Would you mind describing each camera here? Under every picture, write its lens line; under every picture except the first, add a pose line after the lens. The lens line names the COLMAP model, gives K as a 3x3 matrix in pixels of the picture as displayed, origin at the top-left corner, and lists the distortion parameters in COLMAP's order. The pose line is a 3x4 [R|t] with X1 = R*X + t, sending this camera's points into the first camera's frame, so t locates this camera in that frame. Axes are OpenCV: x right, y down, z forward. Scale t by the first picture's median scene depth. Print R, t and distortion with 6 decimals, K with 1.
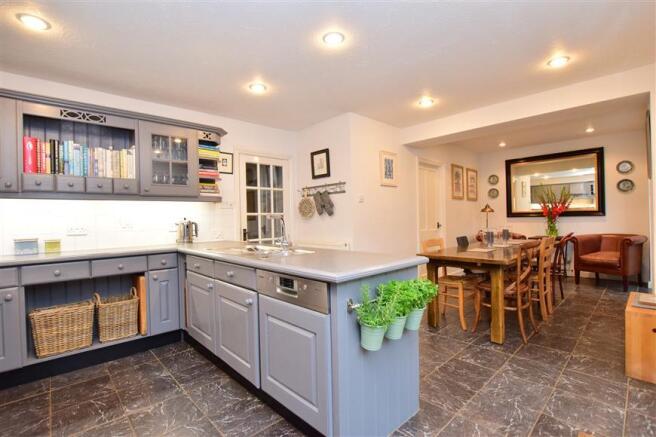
lens RADIAL K [[305.6, 0, 328.0], [0, 305.6, 217.8], [0, 0, 1]] dist [-0.021093, 0.000371]
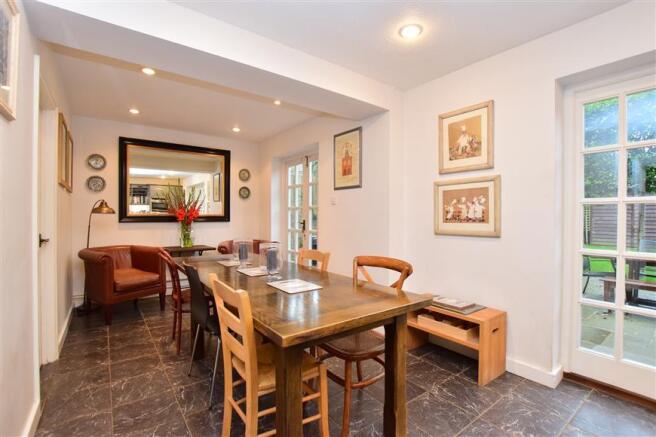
lens RADIAL K [[305.6, 0, 328.4], [0, 305.6, 218.6], [0, 0, 1]] dist [-0.021093, 0.000371]
pose [[0.111968, 0.017211, 0.993563, -0.024910], [-0.006966, 0.999839, -0.016535, -0.002715], [-0.993687, -0.005070, 0.112070, 0.578415]]
